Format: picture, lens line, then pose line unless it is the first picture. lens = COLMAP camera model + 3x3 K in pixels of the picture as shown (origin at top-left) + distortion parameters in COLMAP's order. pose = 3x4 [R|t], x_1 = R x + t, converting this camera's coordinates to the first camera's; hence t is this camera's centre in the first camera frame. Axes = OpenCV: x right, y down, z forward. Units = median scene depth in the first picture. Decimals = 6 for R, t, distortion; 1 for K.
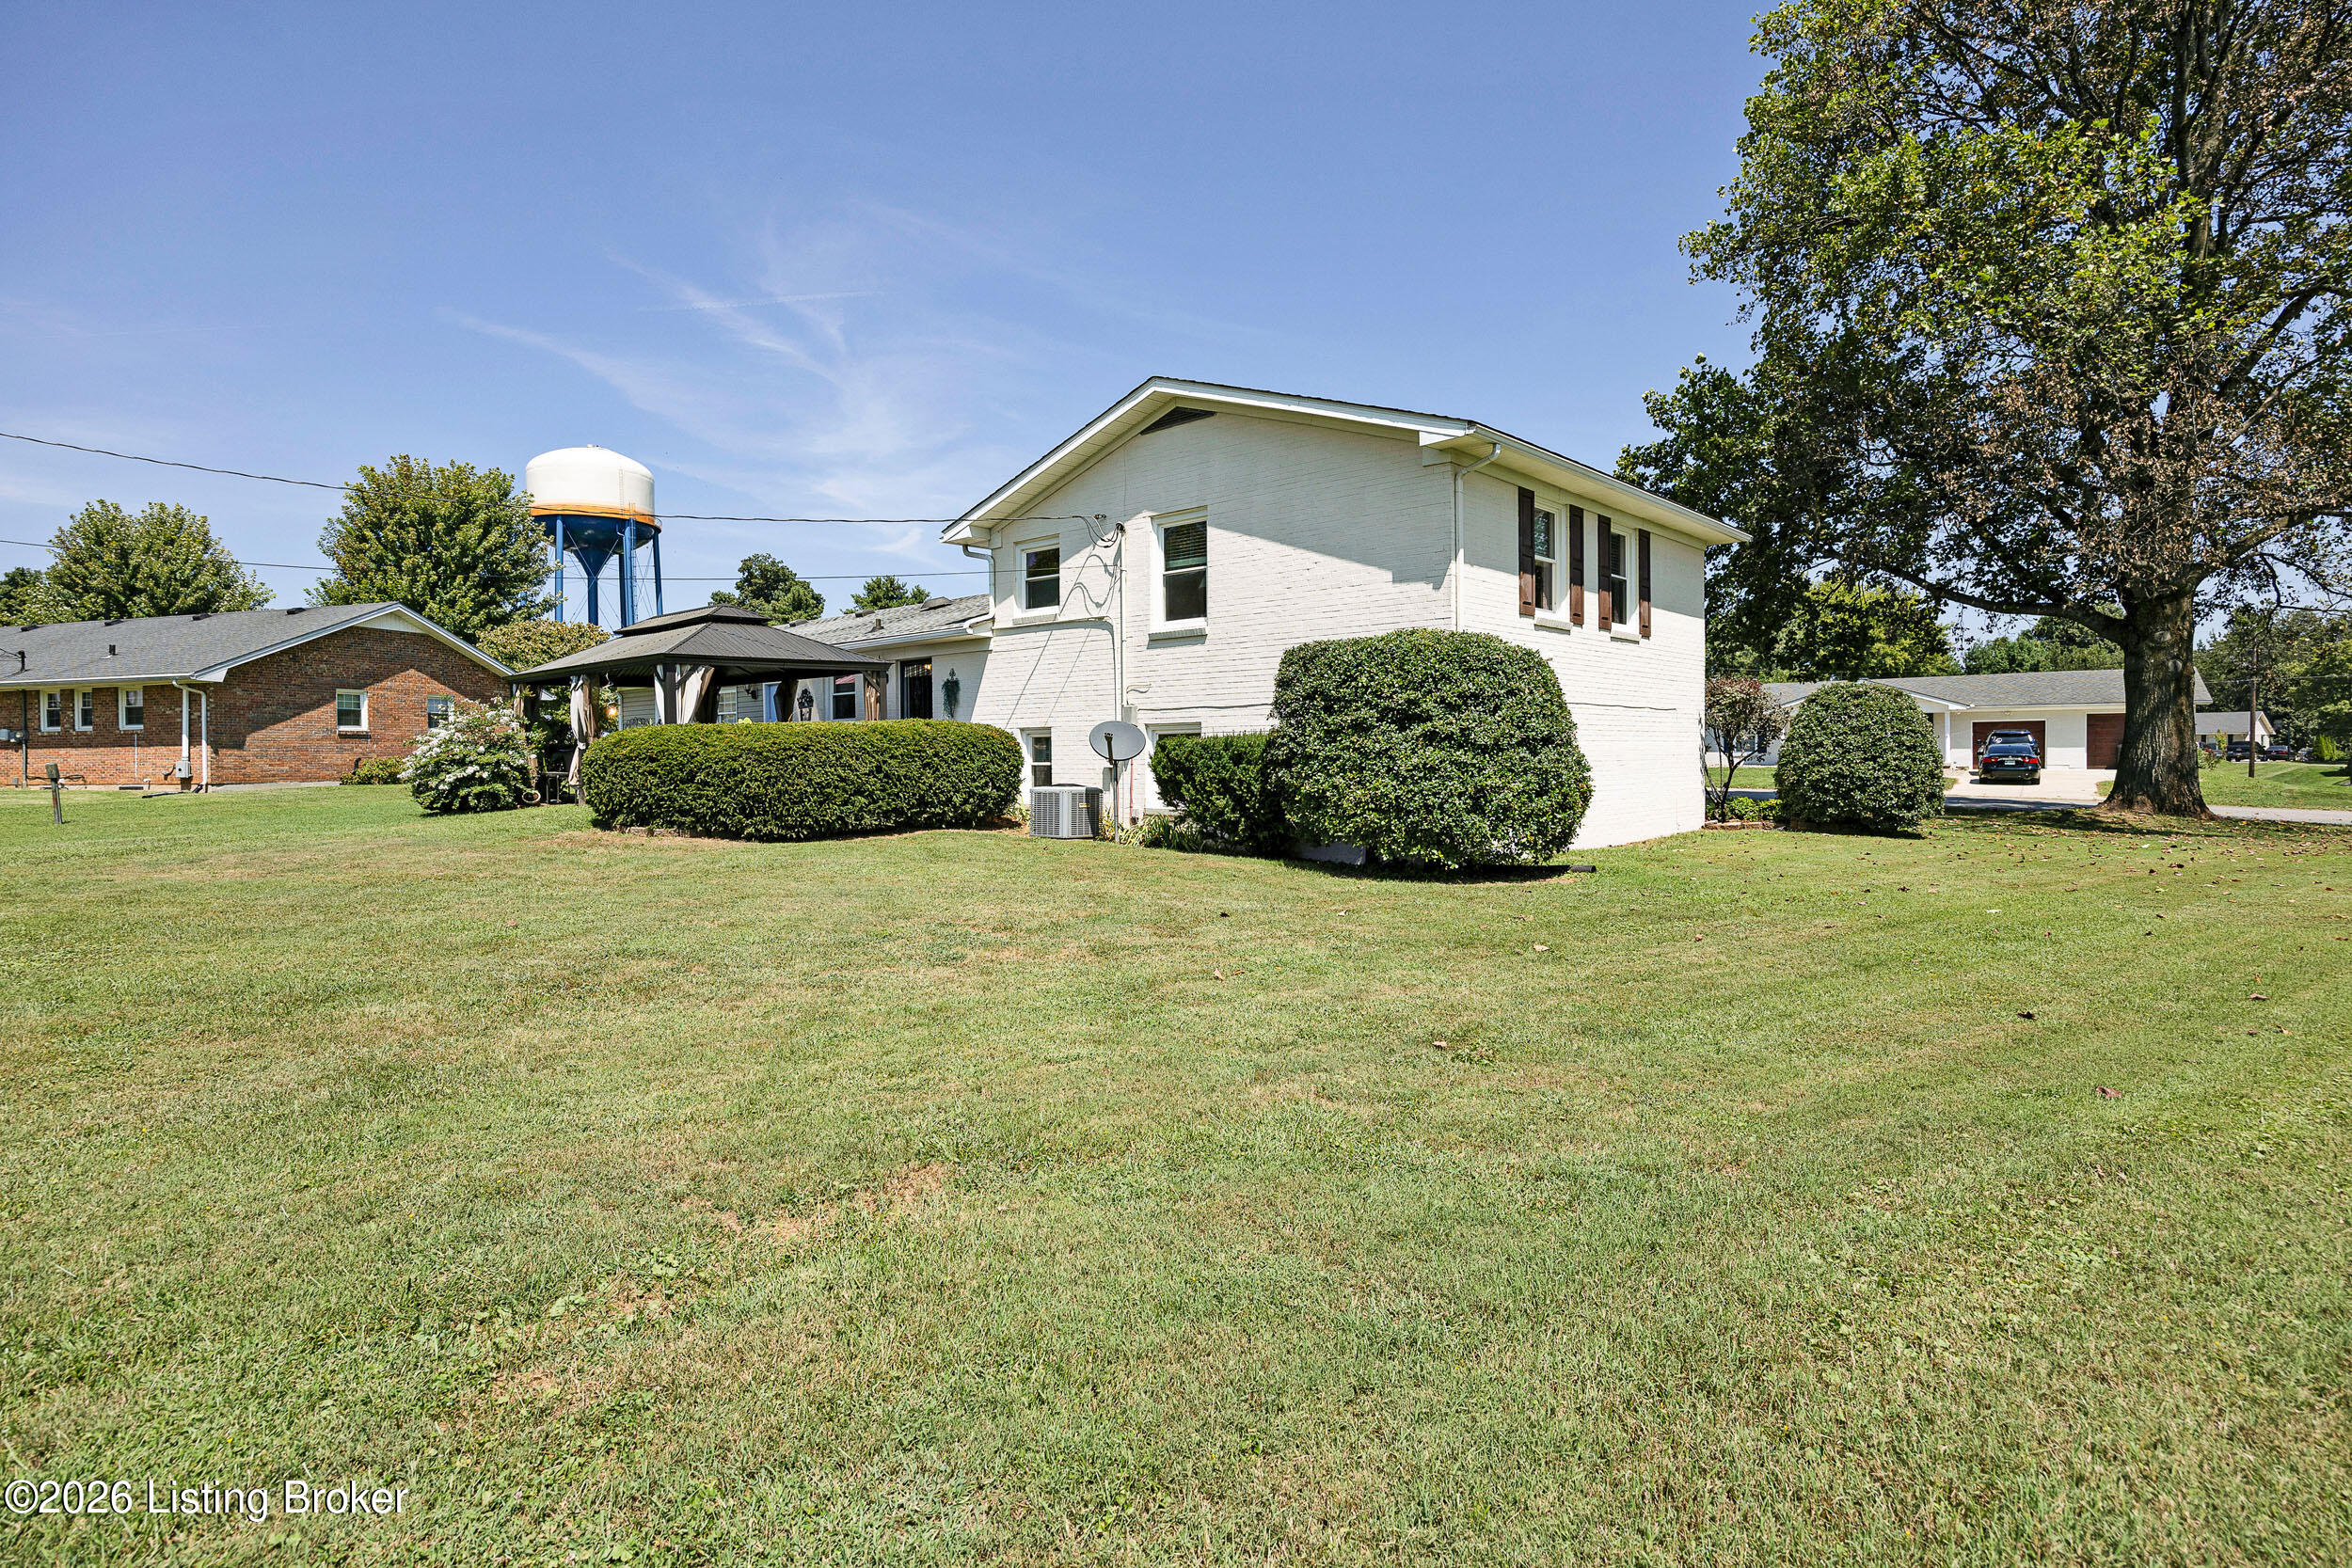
lens RADIAL K [[1281.6, 0, 1174.7], [0, 1281.6, 772.8], [0, 0, 1]] dist [0.001383, 0.000081]
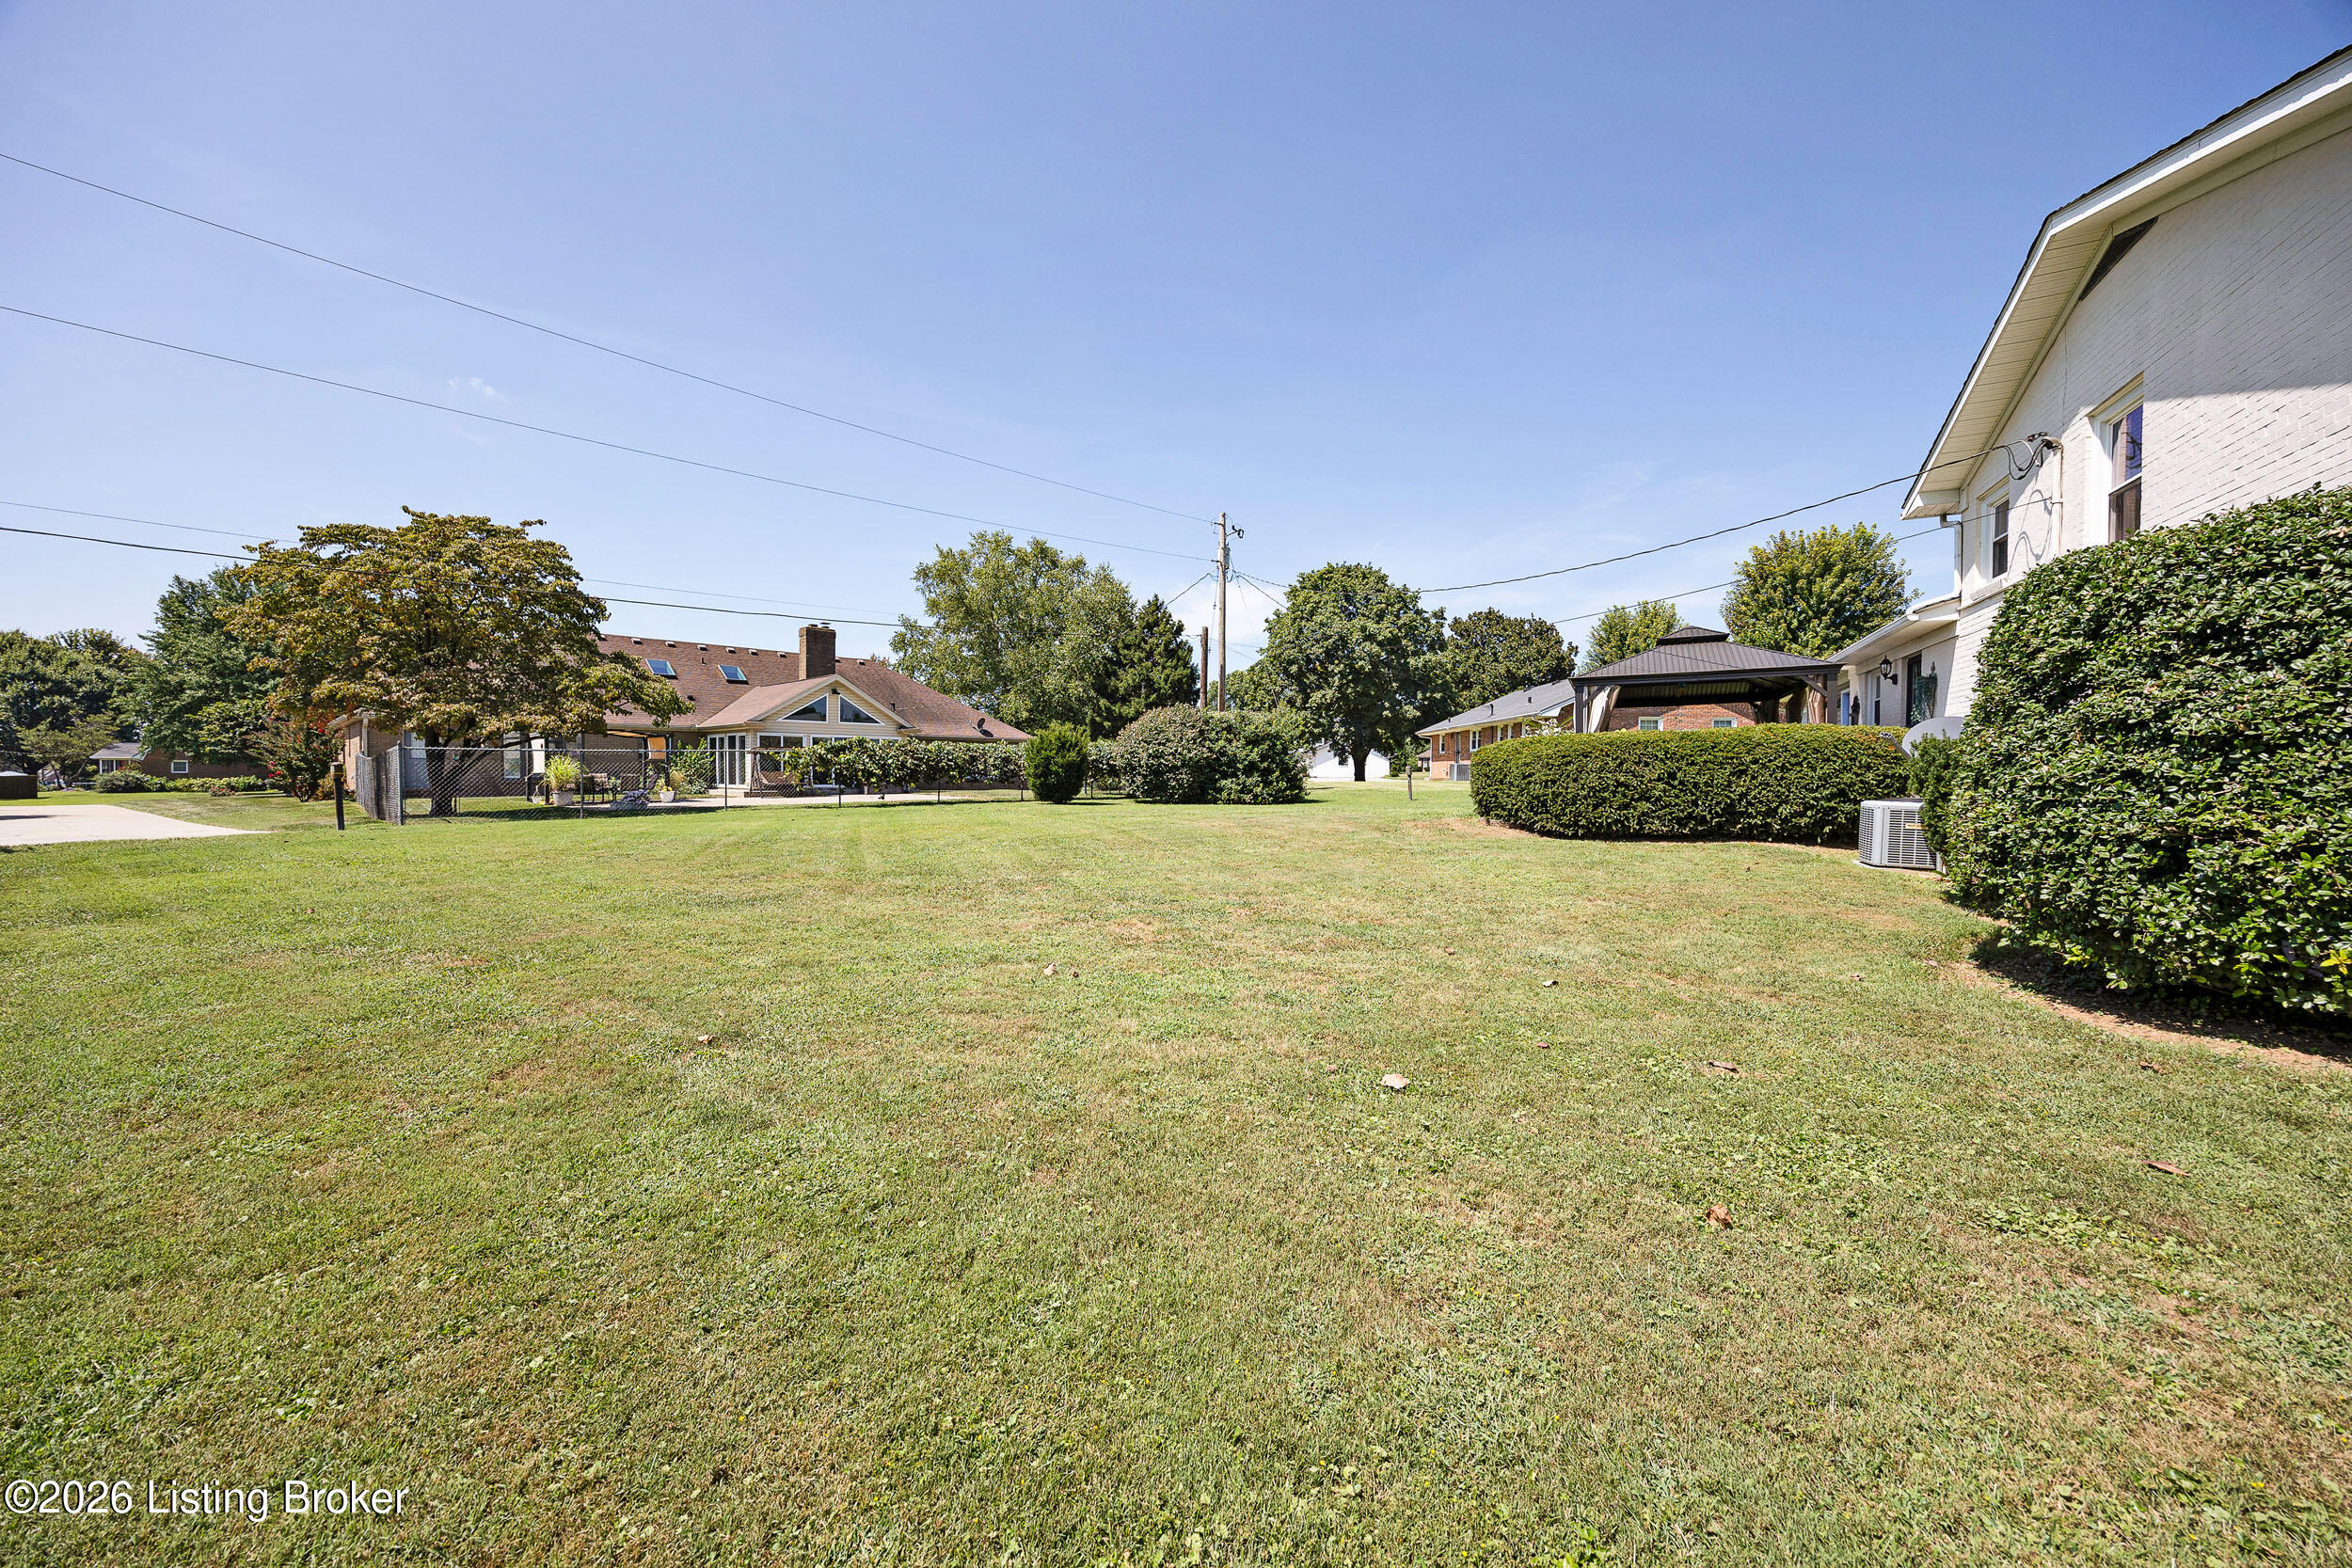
lens RADIAL K [[911.2, 0, 1174.6], [0, 911.2, 786.7], [0, 0, 1]] dist [0.001172, 0.000149]
pose [[0.242986, 0.026277, -0.969674, 0.351586], [-0.016534, 0.999600, 0.022945, -0.004096], [0.969889, 0.010457, 0.243323, 0.419413]]
